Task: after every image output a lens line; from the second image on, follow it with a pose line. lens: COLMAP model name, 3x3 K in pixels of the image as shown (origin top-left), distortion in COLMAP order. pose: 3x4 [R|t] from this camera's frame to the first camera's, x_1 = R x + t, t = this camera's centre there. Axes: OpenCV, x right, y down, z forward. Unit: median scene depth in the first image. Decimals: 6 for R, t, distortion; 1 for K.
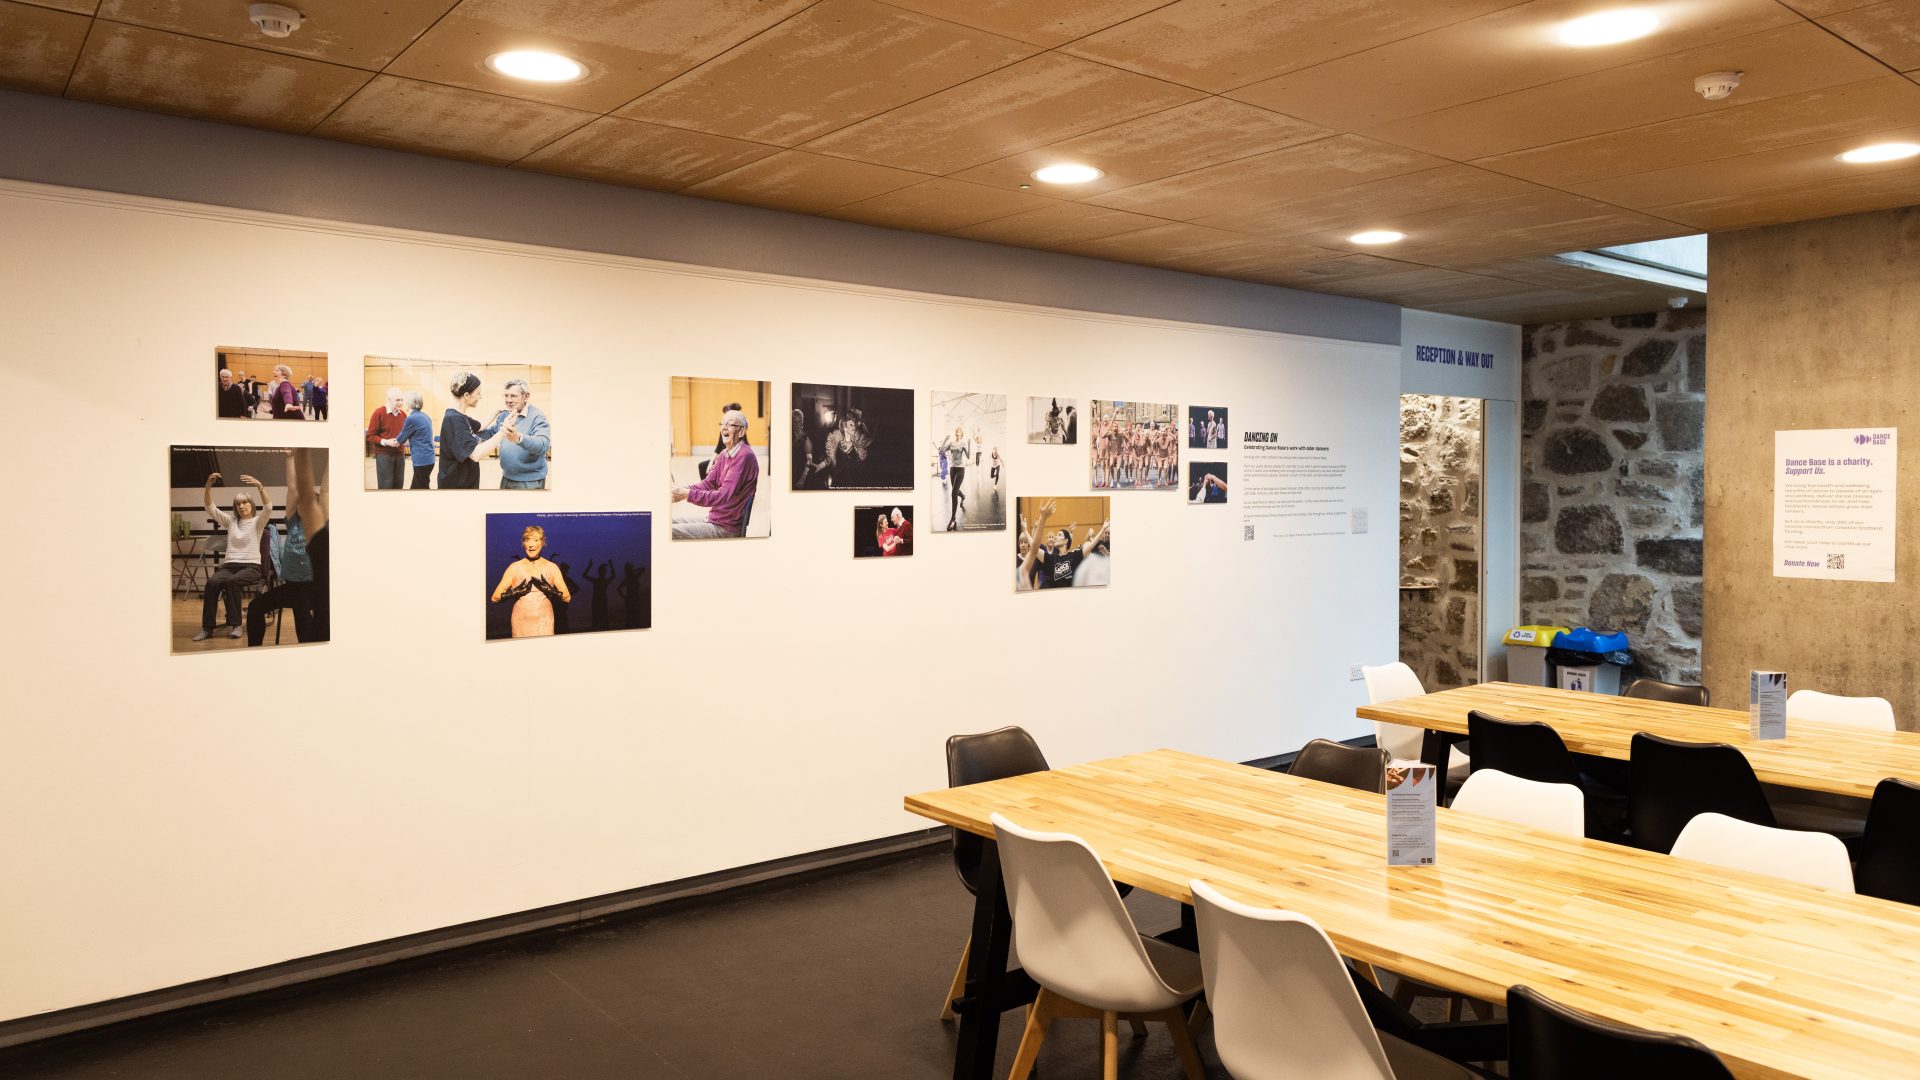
lens RADIAL K [[1297.7, 0, 960.2], [0, 1297.7, 513.5], [0, 0, 1]] dist [0.000976, 0.009255]
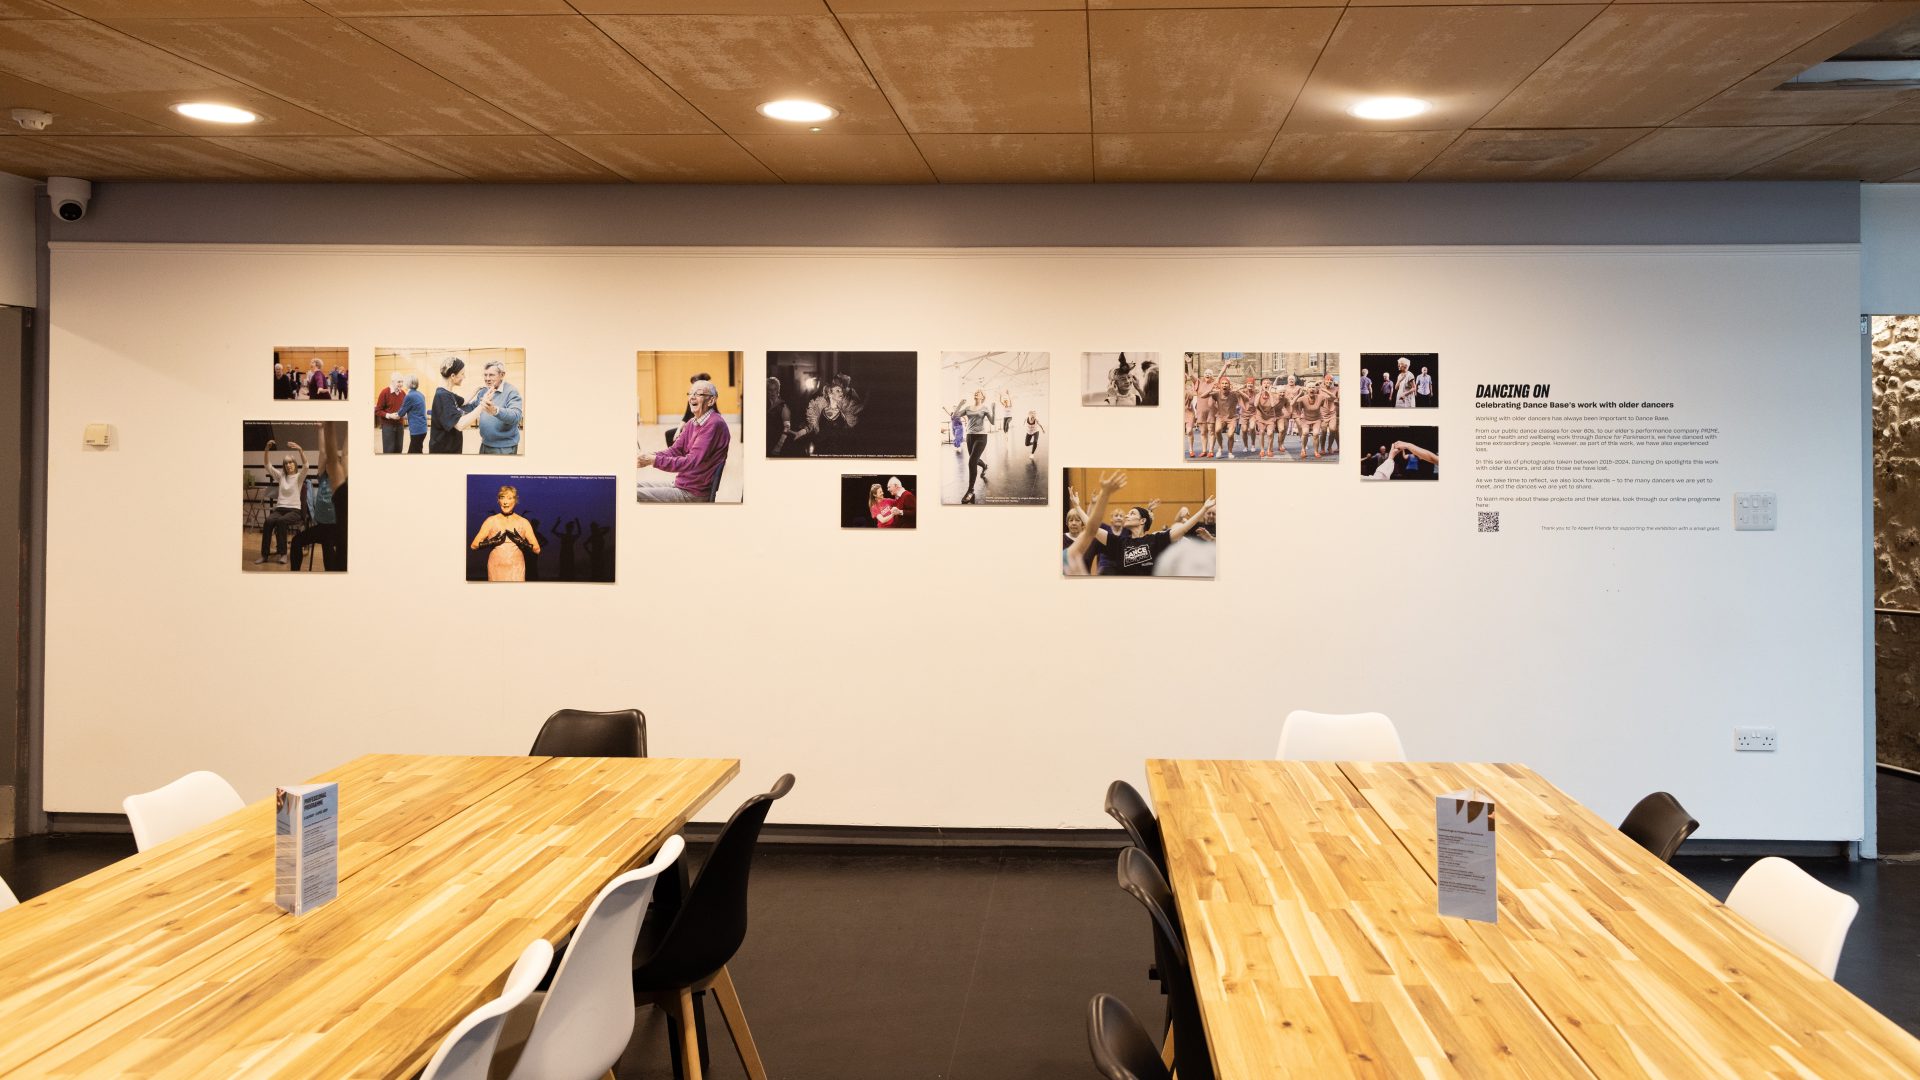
lens RADIAL K [[1297.7, 0, 1048.8], [0, 1297.7, 430.2], [0, 0, 1]] dist [0.000976, 0.009255]
pose [[0.756402, -0.001178, -0.654106, 0.689857], [-0.020054, 0.999487, -0.024990, -0.018040], [0.653800, 0.032020, 0.755990, 0.377222]]
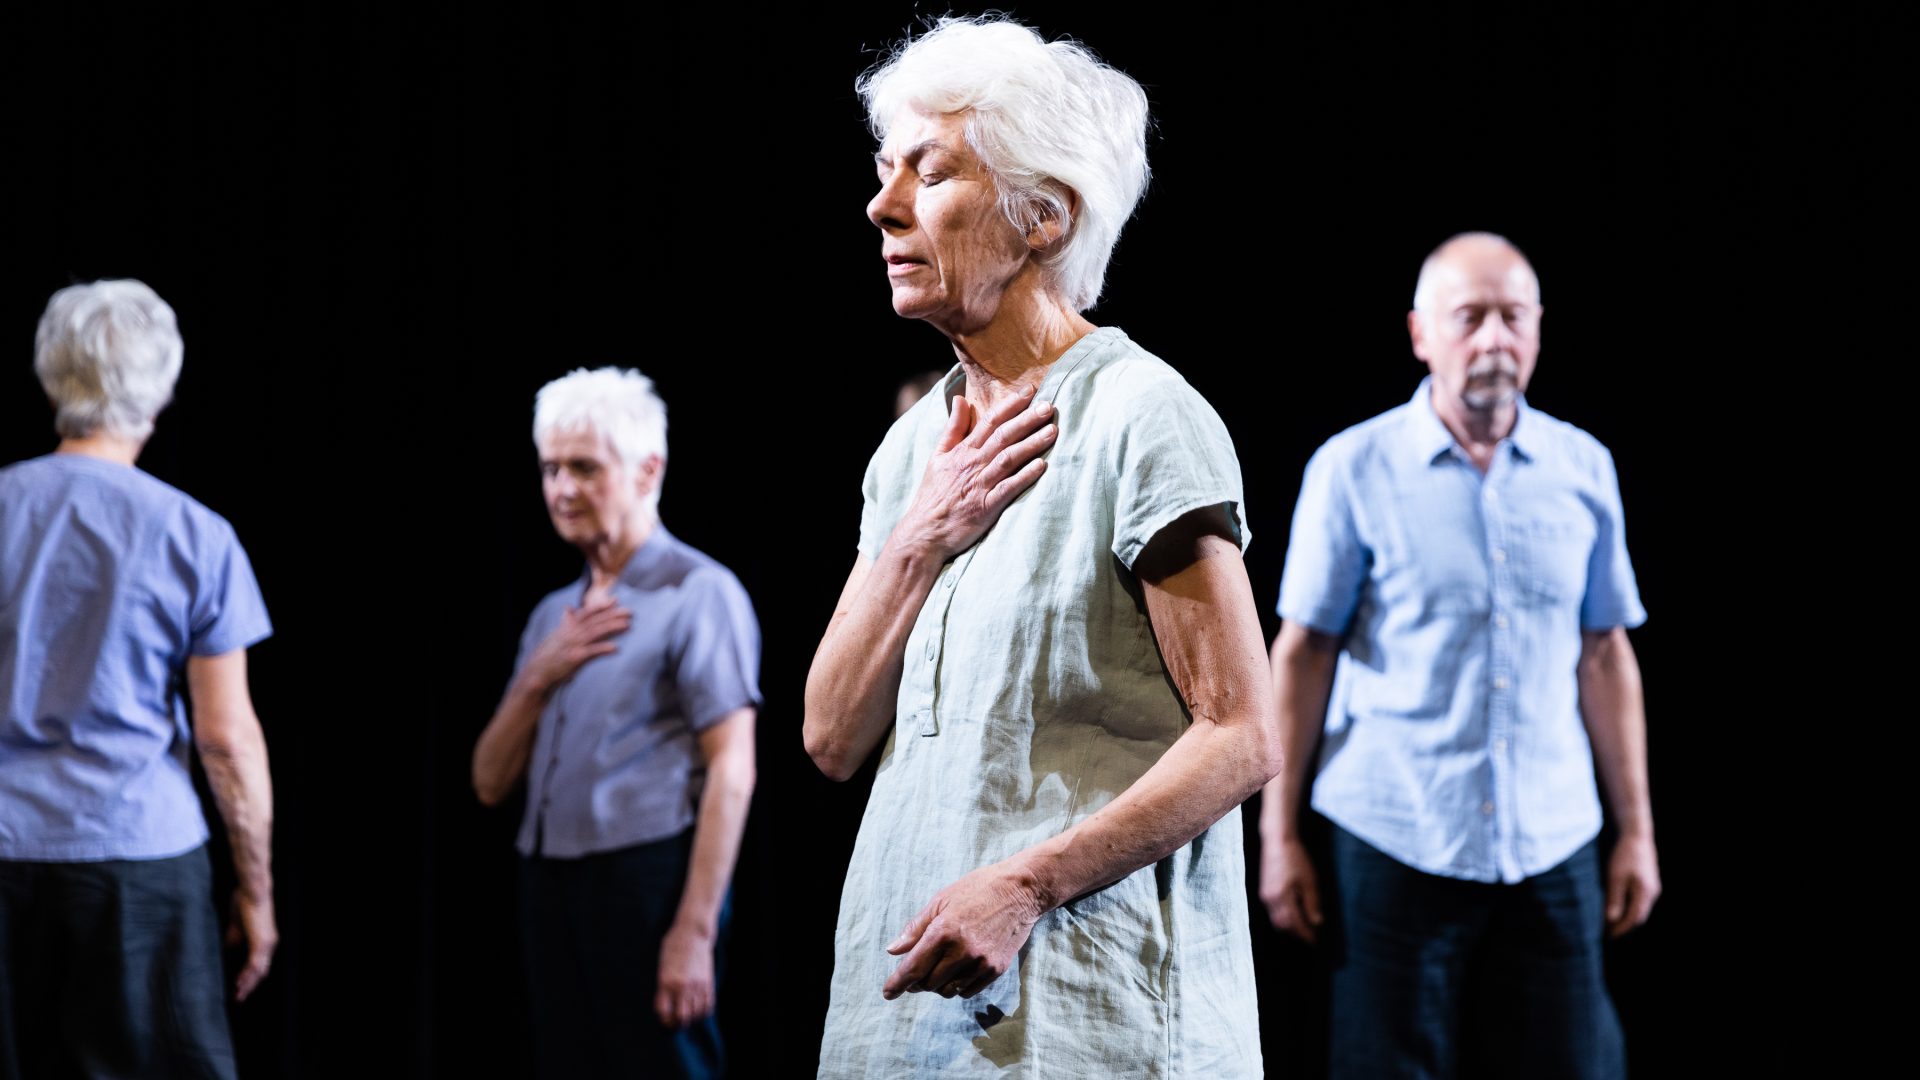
lens RADIAL K [[1297.7, 0, 959.9], [0, 1297.7, 537.8], [0, 0, 1]] dist [0.000976, 0.009255]
pose [[0.779203, 0.004469, -0.626756, 0.275702], [-0.016448, 0.999776, -0.013320, -0.085486], [0.626556, 0.020688, 0.779102, 1.261385]]
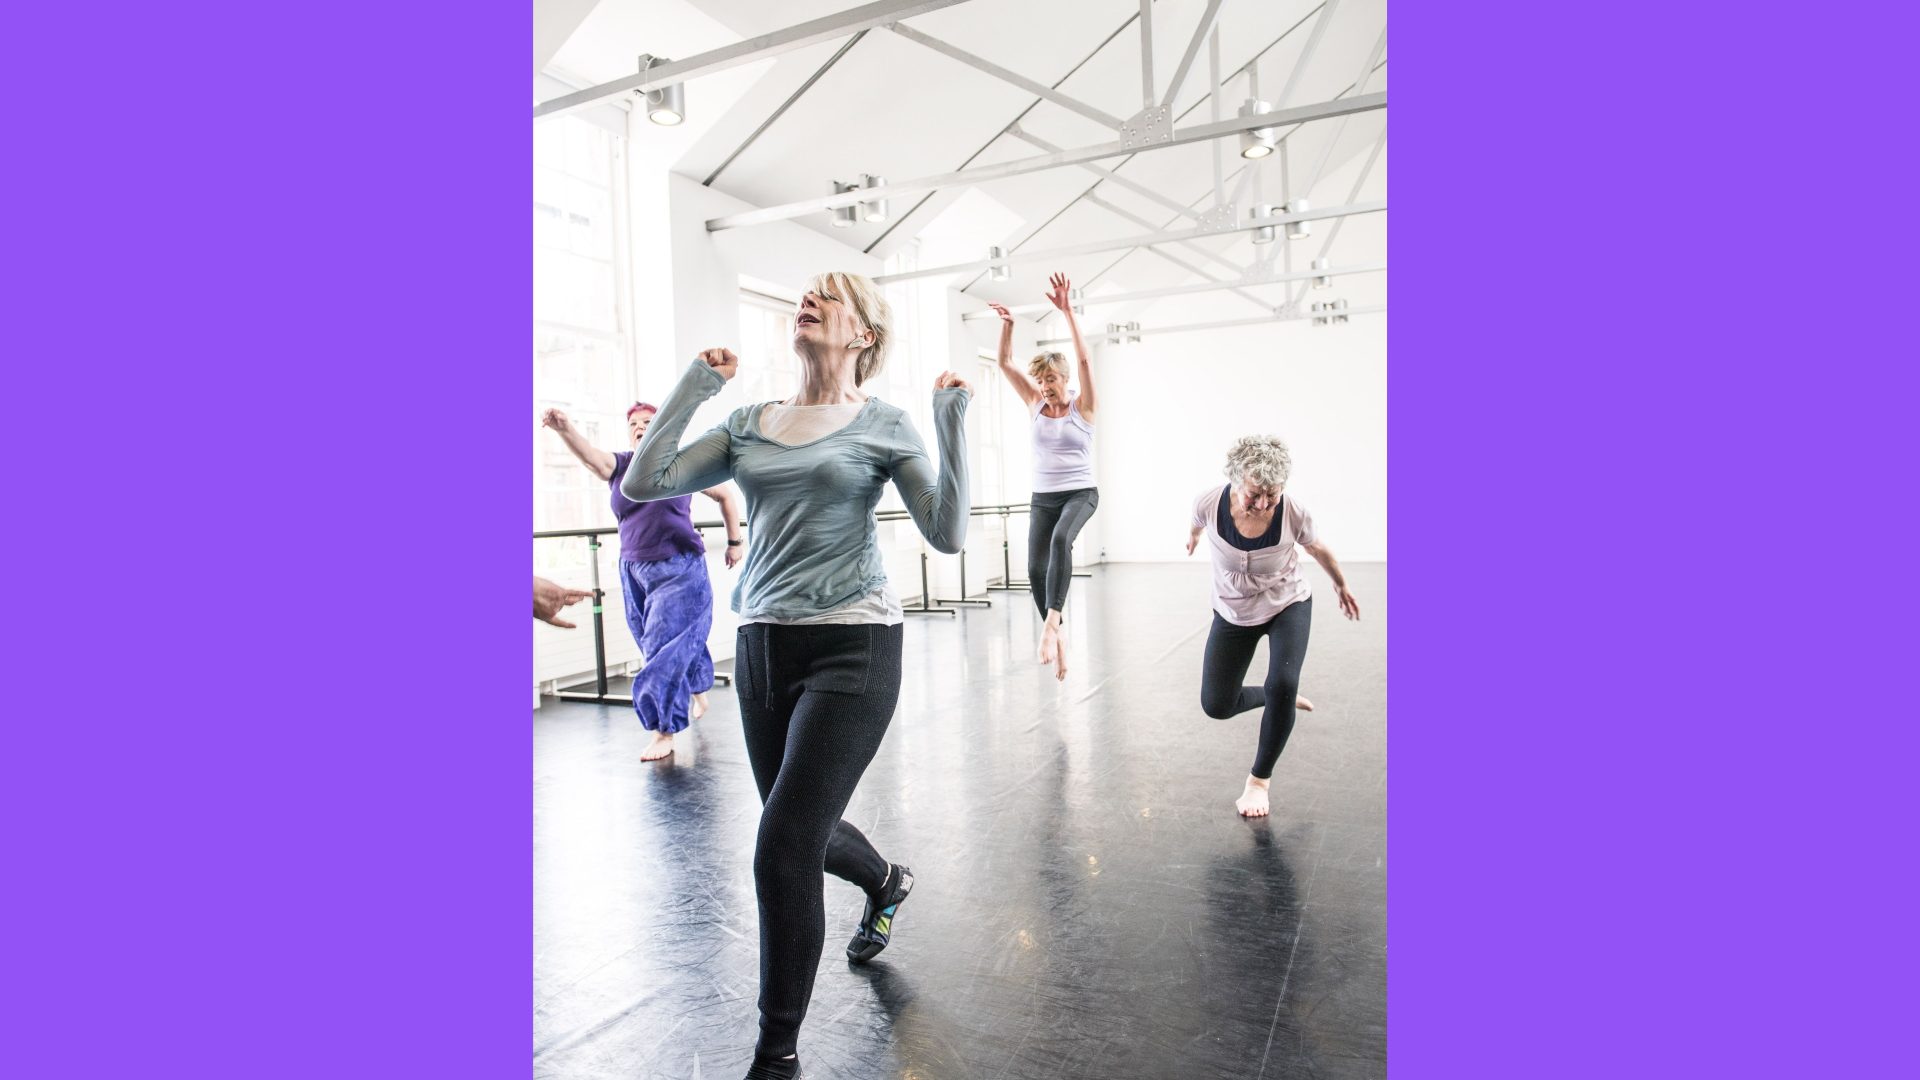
lens RADIAL K [[1297.7, 0, 957.0], [0, 1297.7, 538.0], [0, 0, 1]] dist [0.000976, 0.009255]
pose [[0.777135, -0.008789, -0.629273, 0.087258], [-0.011990, 0.999514, -0.028767, -0.043908], [0.629220, 0.029901, 0.776652, 1.003662]]
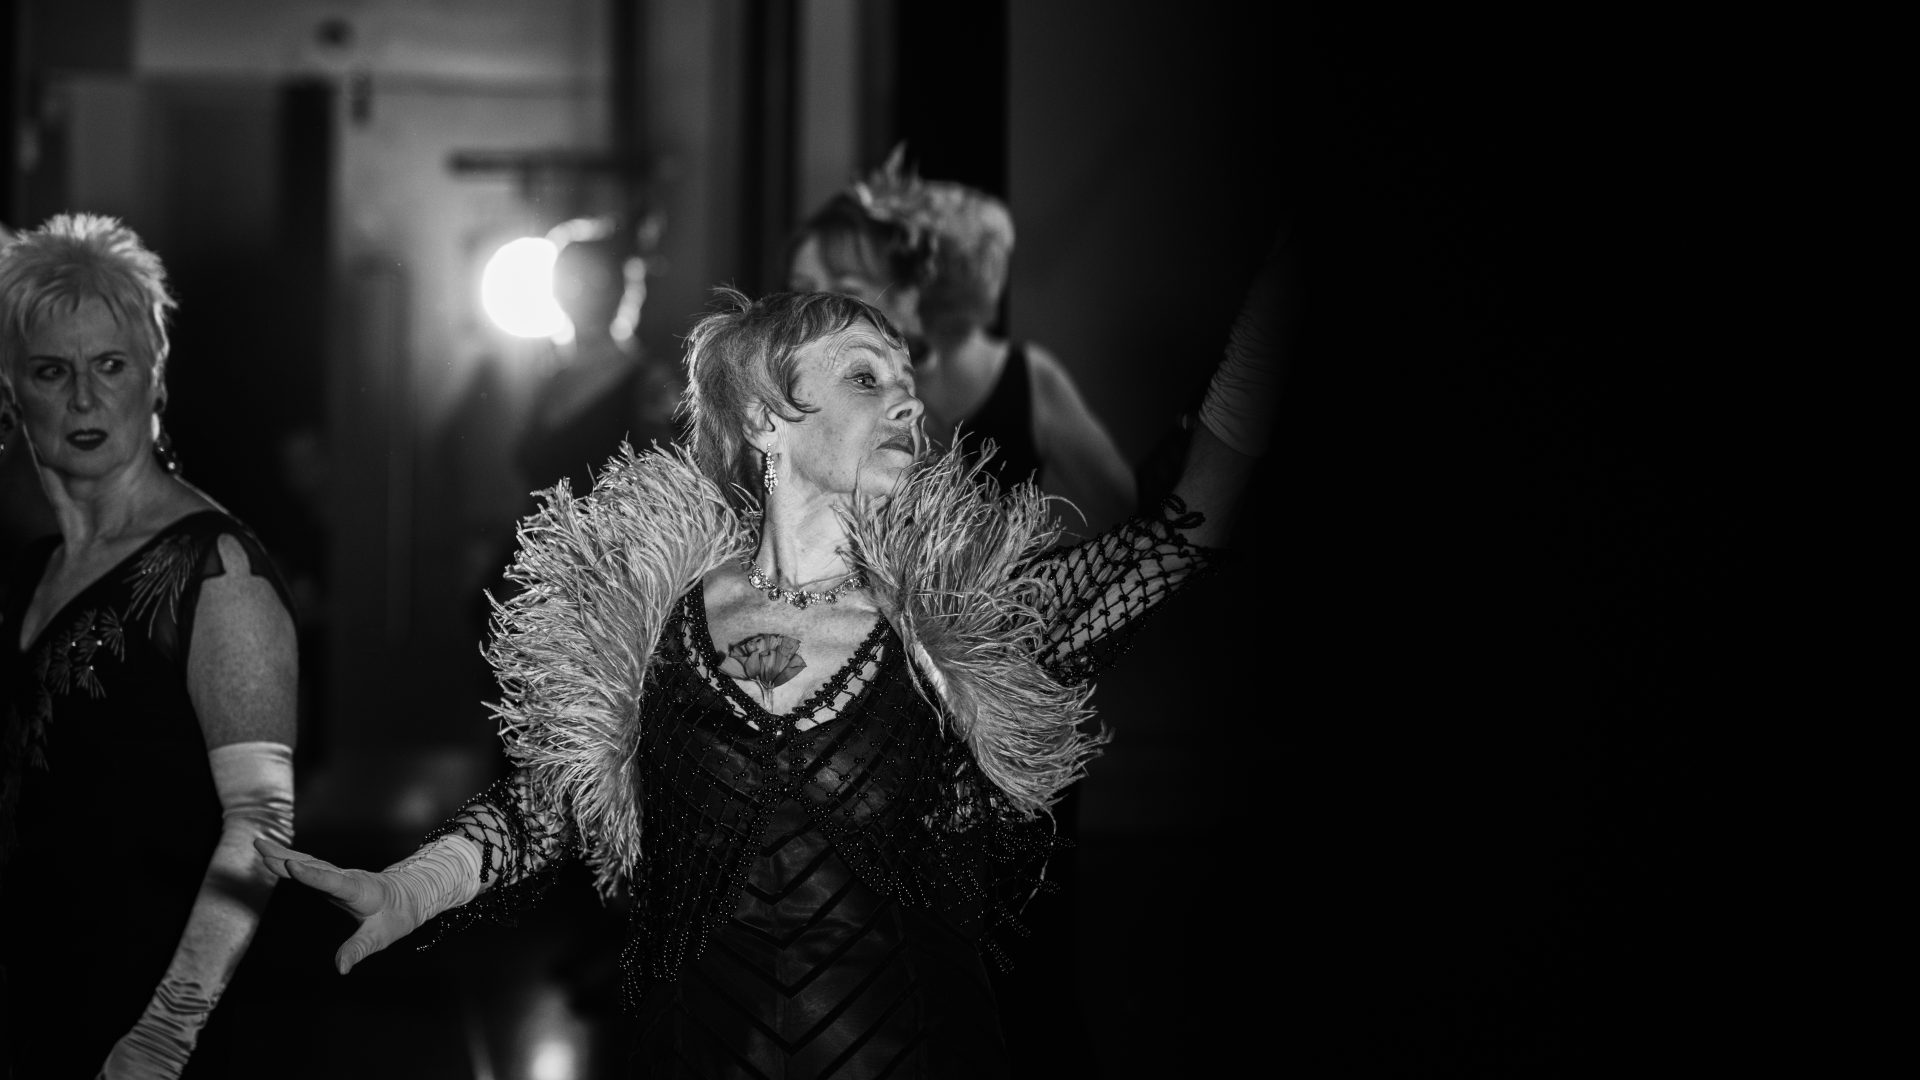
lens RADIAL K [[1297.7, 0, 958.6], [0, 1297.7, 536.9], [0, 0, 1]] dist [0.000976, 0.009255]
pose [[0.768155, -0.001936, -0.640261, -0.027639], [-0.014751, 0.999676, -0.020720, -0.058213], [0.640094, 0.025361, 0.767878, 0.964989]]
